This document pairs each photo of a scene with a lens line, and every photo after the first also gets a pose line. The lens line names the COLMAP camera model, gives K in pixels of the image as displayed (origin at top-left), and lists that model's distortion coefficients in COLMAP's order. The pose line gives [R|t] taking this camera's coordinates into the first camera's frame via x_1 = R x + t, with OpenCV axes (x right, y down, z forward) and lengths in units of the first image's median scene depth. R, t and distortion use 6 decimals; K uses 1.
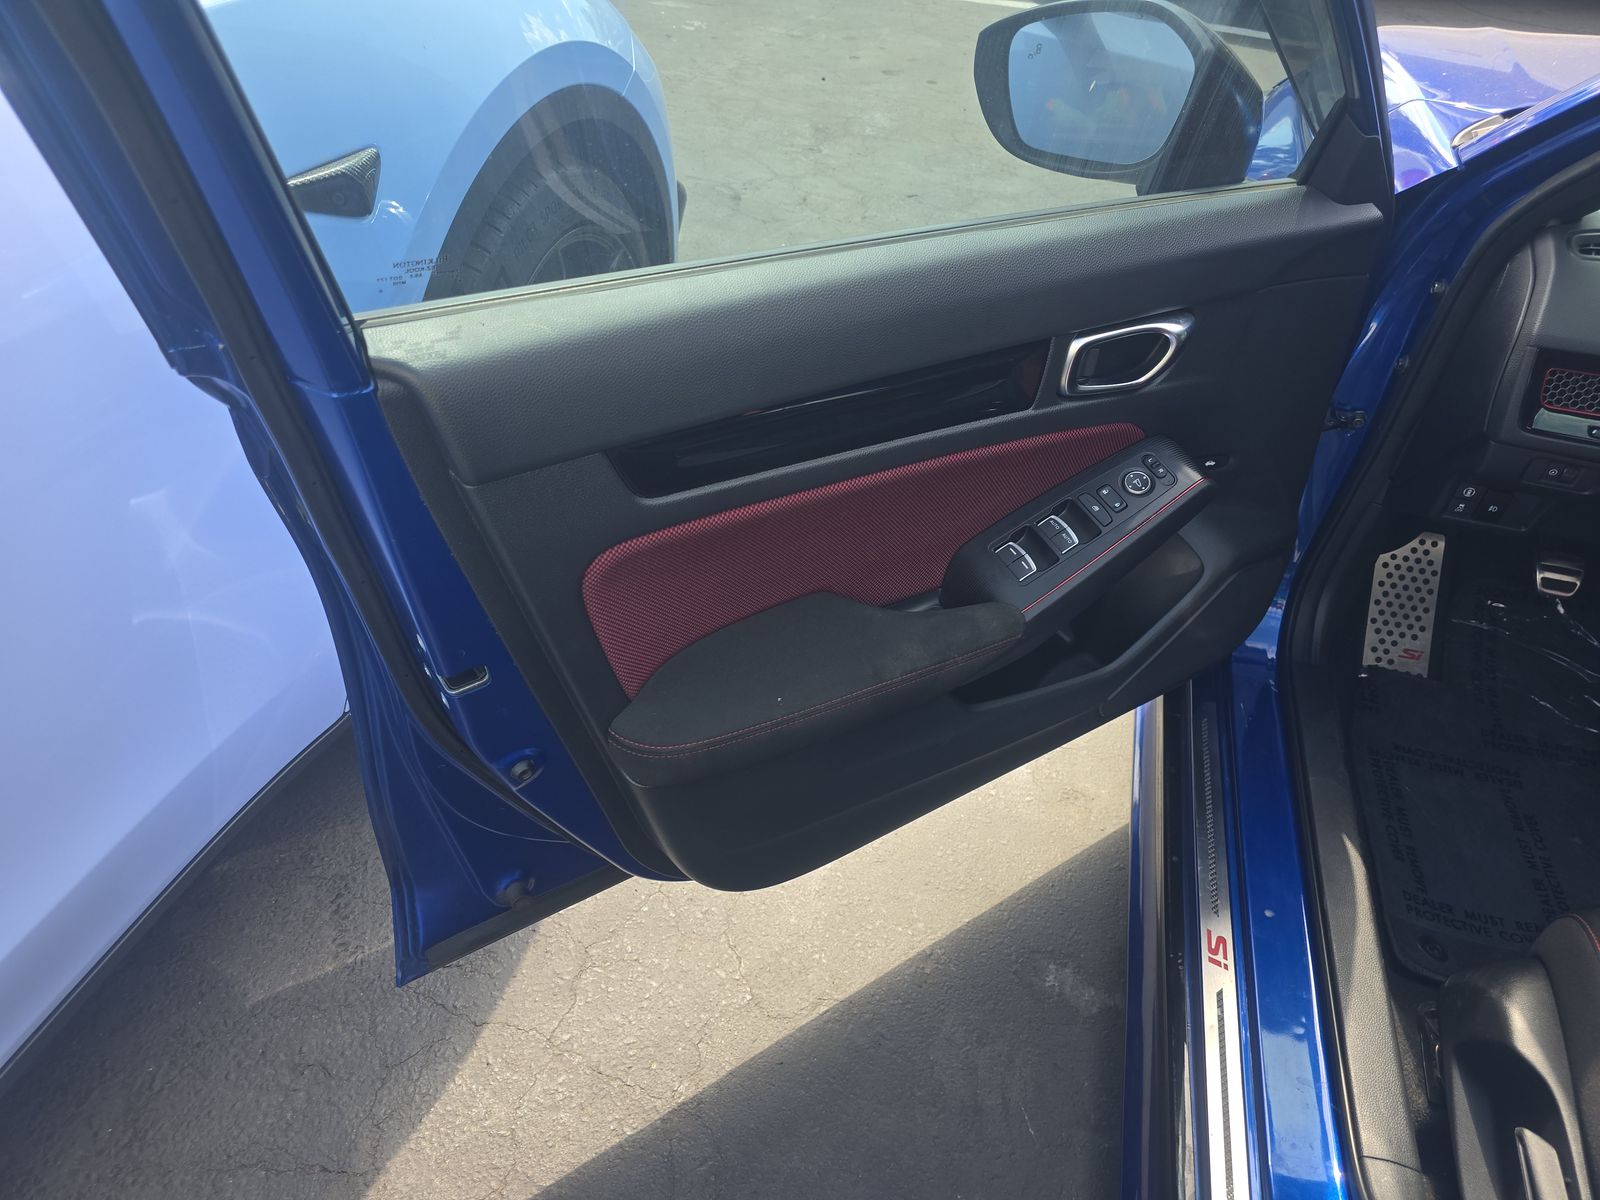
lens RADIAL K [[1095.3, 0, 806.9], [0, 1095.3, 596.0], [0, 0, 1]] dist [0.039032, -0.039385]
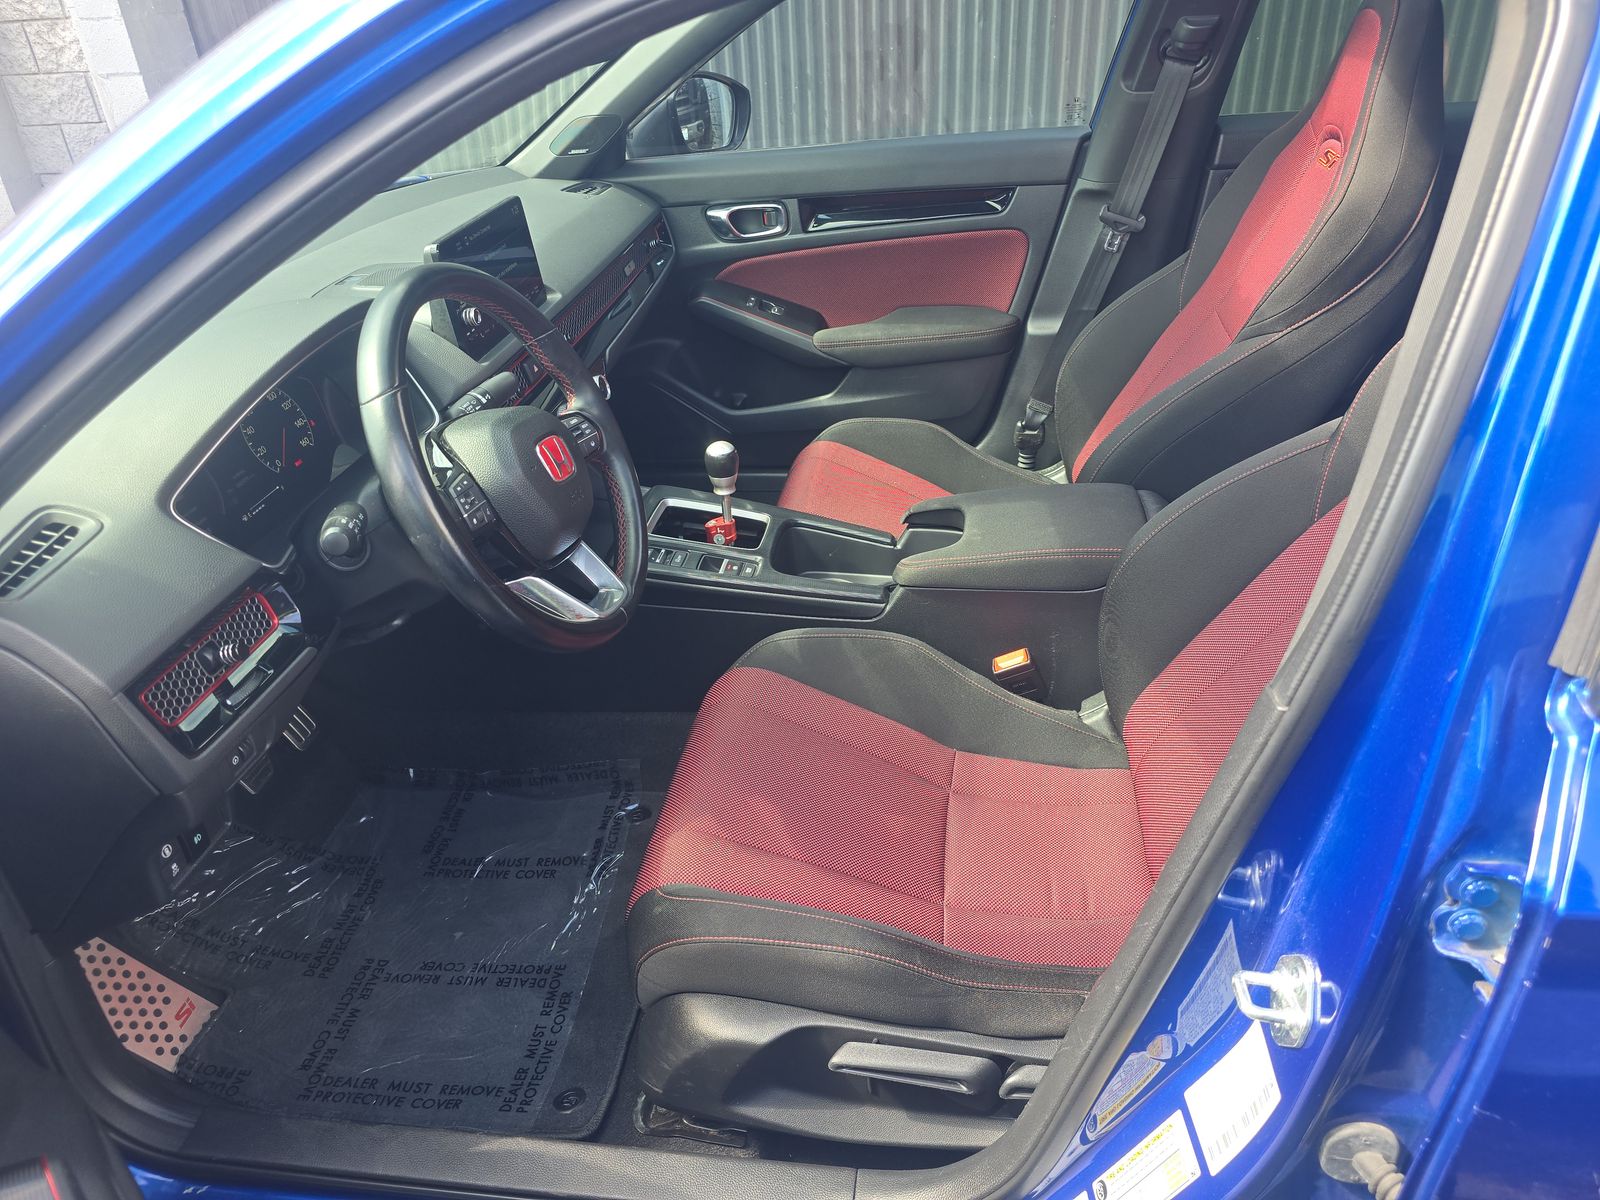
lens RADIAL K [[1095.3, 0, 806.9], [0, 1095.3, 596.0], [0, 0, 1]] dist [0.039032, -0.039385]
pose [[-0.105521, -0.558969, 0.822447, 0.003442], [0.686190, 0.557674, 0.467058, -0.183505], [-0.719728, 0.613639, 0.324713, 0.222319]]
